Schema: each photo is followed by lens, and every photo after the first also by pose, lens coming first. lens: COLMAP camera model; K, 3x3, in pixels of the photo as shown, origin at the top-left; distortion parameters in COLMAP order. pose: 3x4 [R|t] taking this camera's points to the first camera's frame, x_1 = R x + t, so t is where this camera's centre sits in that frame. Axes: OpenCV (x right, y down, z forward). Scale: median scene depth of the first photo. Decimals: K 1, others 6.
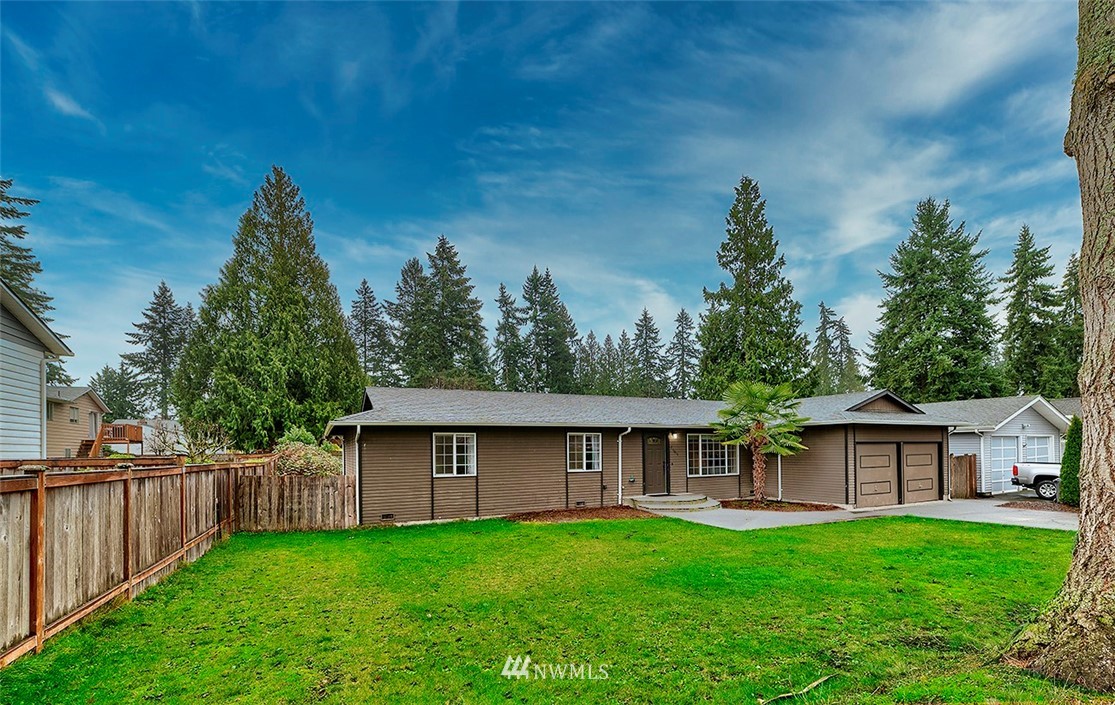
lens RADIAL K [[458.8, 0, 557.6], [0, 458.8, 441.9], [0, 0, 1]] dist [-0.030722, 0.013781]
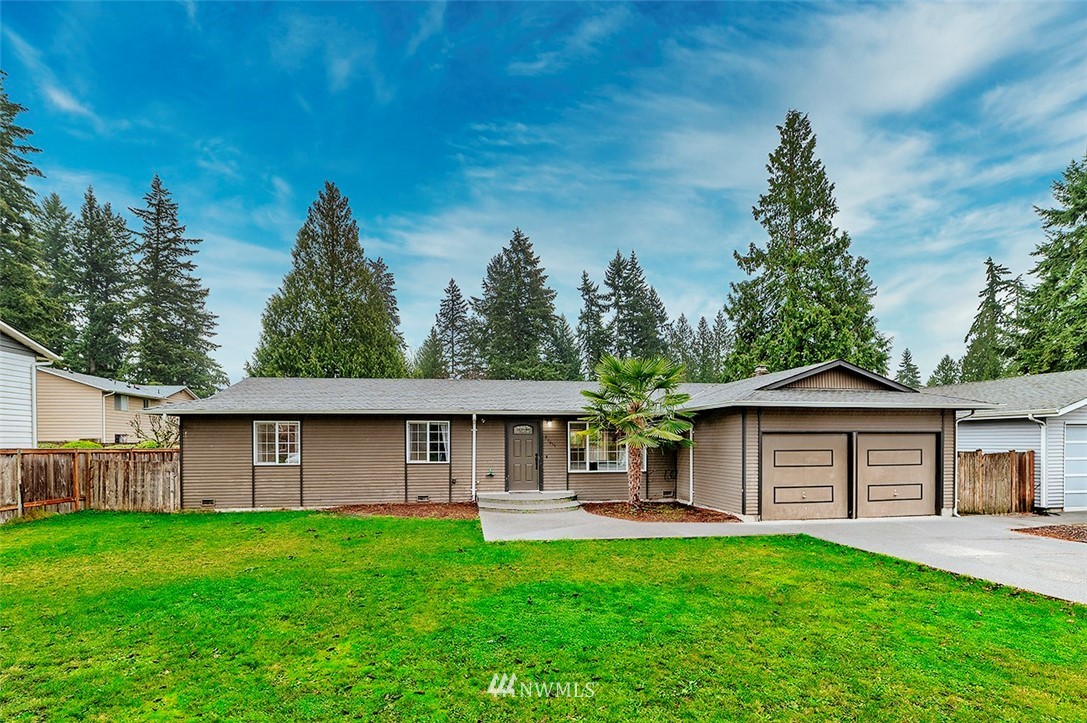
lens RADIAL K [[458.9, 0, 540.7], [0, 458.9, 440.7], [0, 0, 1]] dist [-0.024803, 0.008429]
pose [[0.961265, 0.008250, -0.275501, 0.435622], [-0.003259, 0.999822, 0.018571, 0.002196], [0.275606, -0.016954, 0.961121, 0.155901]]
